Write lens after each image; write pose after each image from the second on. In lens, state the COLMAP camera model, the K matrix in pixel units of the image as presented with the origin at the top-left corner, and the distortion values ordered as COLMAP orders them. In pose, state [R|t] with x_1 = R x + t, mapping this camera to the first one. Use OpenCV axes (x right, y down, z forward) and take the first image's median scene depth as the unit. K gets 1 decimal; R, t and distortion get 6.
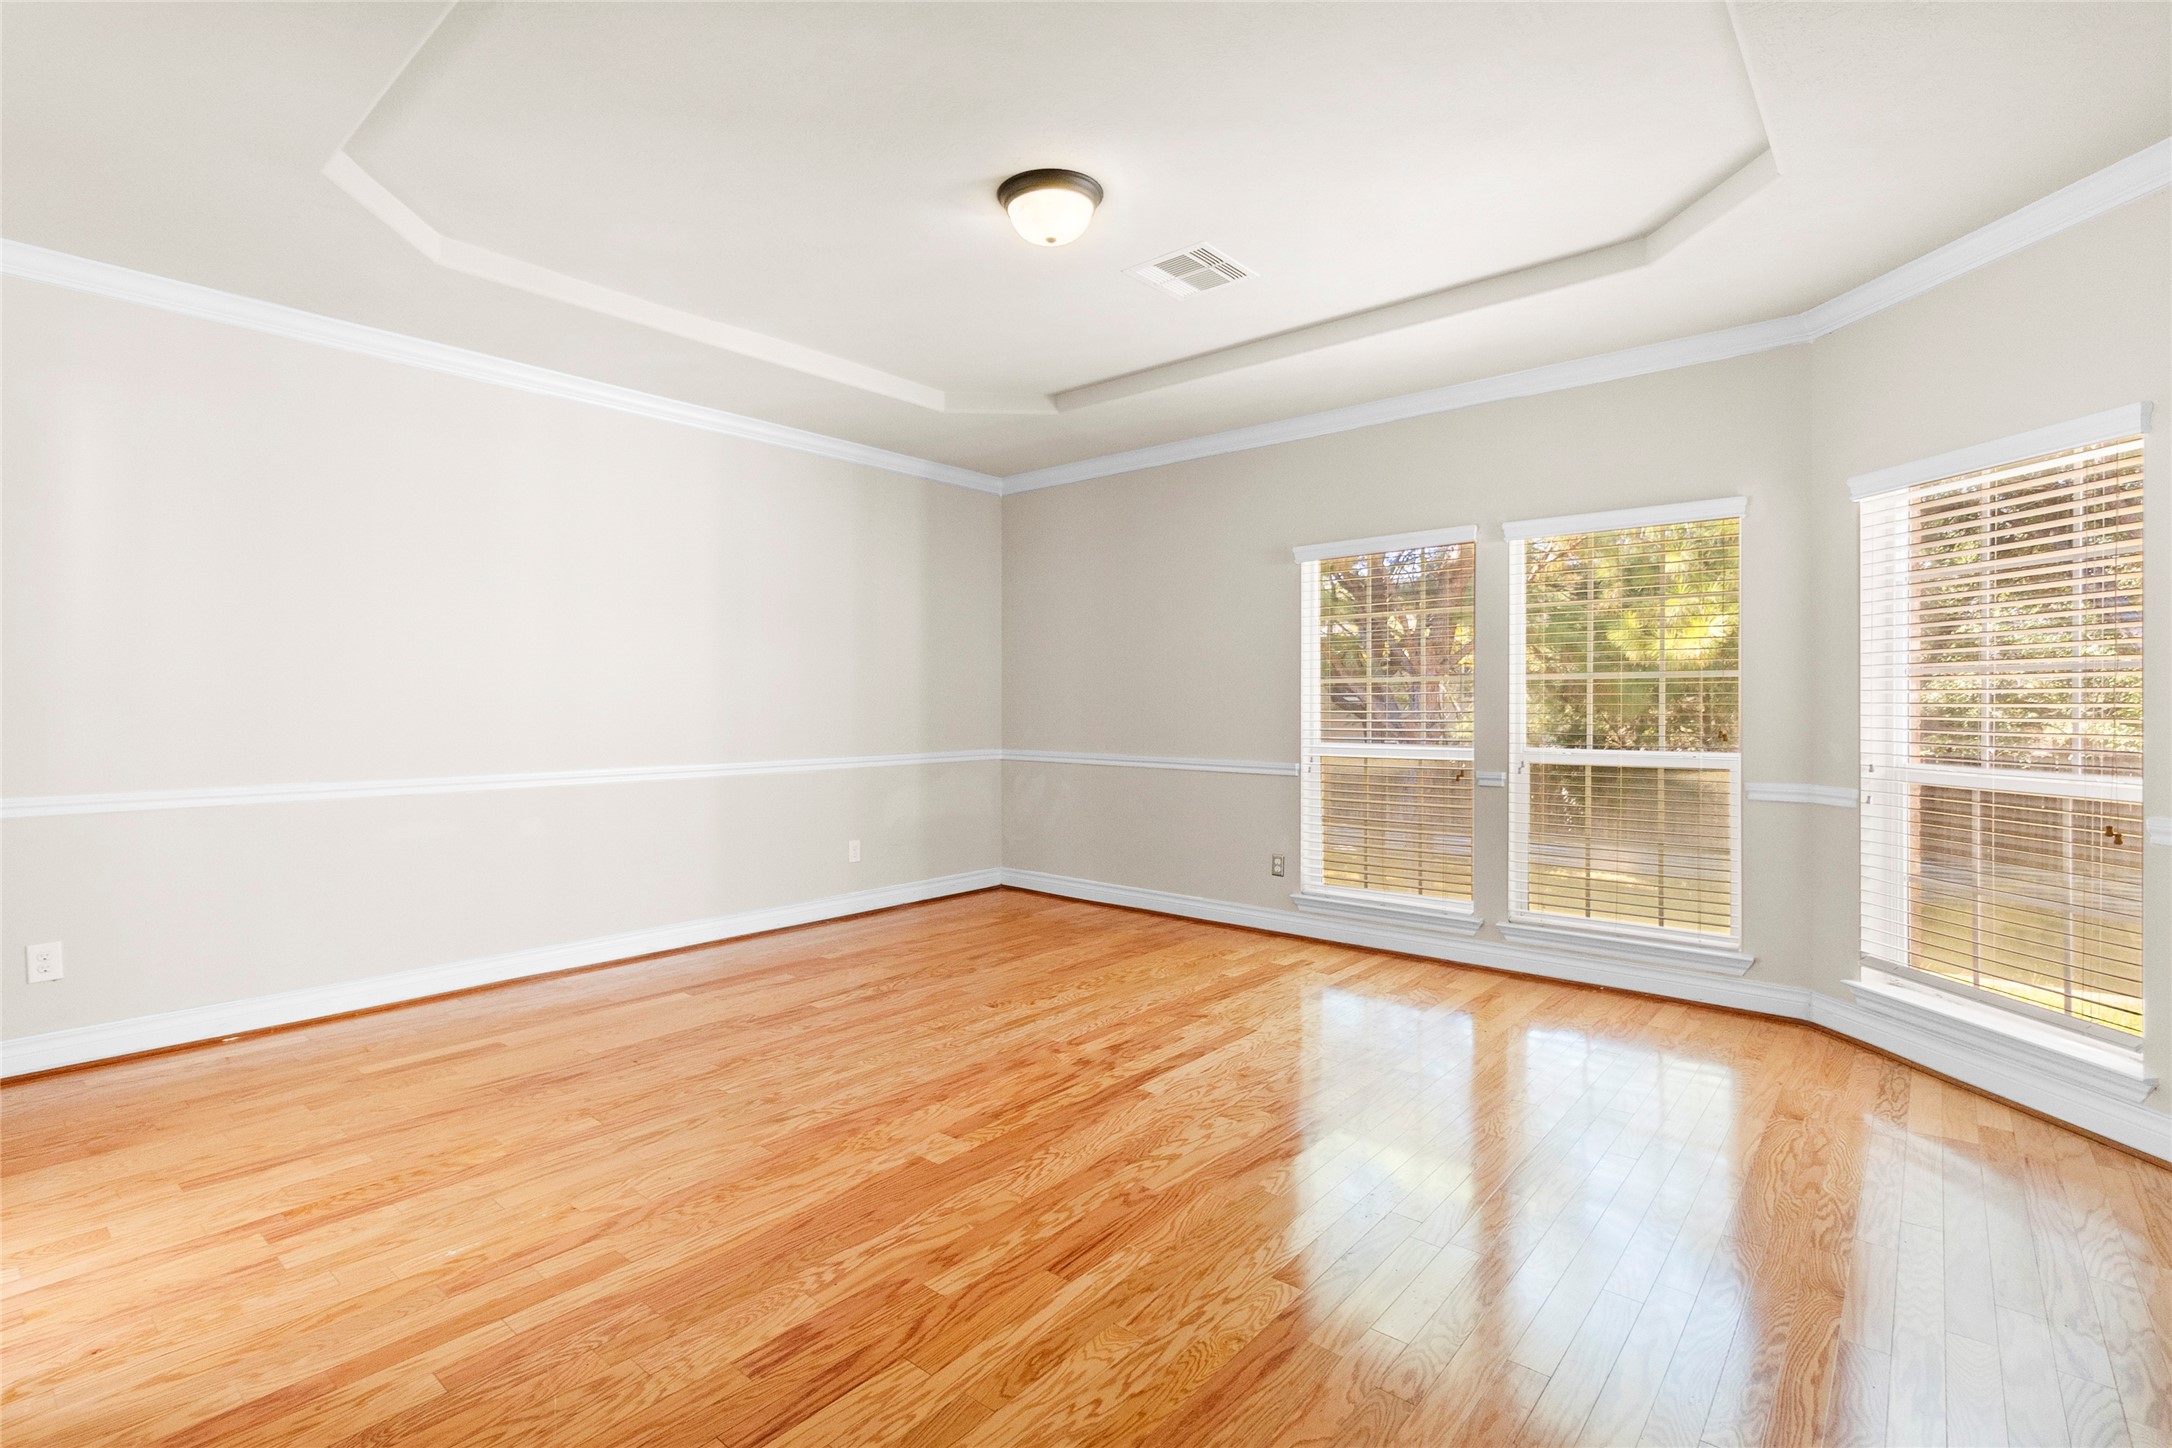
lens RADIAL K [[1013.3, 0, 1084.2], [0, 1013.3, 713.1], [0, 0, 1]] dist [-0.000125, 0.001336]
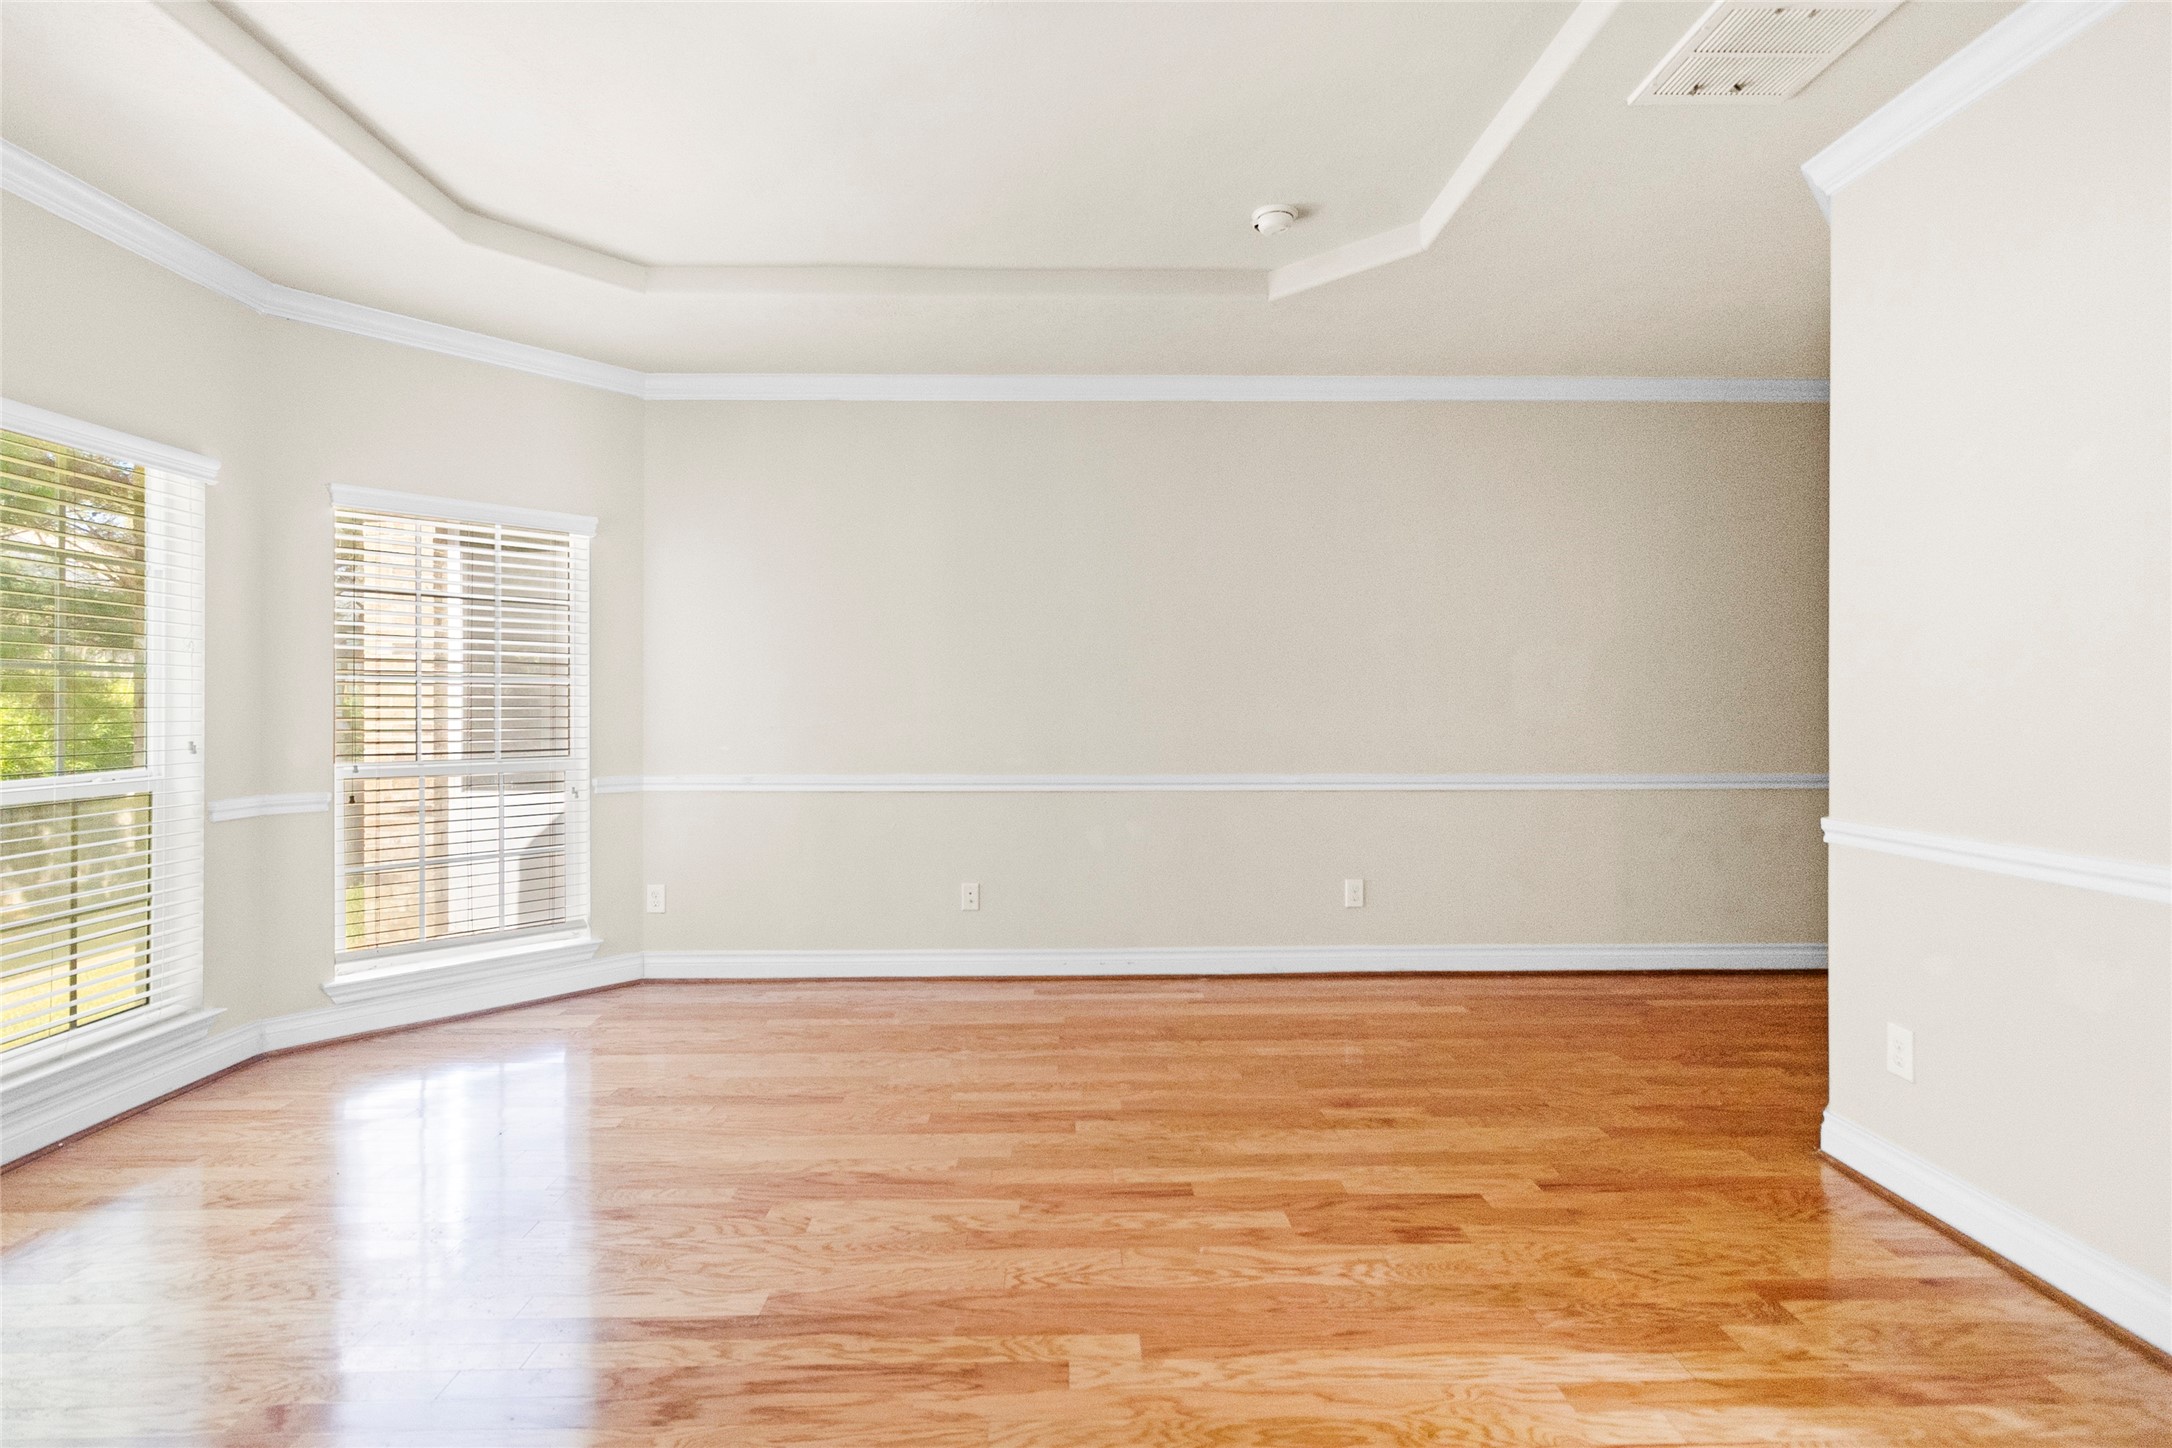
lens RADIAL K [[1013.3, 0, 1083.0], [0, 1013.3, 720.3], [0, 0, 1]] dist [-0.000125, 0.001336]
pose [[-0.663607, -0.014261, 0.747946, -0.730734], [0.007057, 0.999654, 0.025321, -0.024370], [-0.748048, 0.022081, -0.663277, 1.662520]]
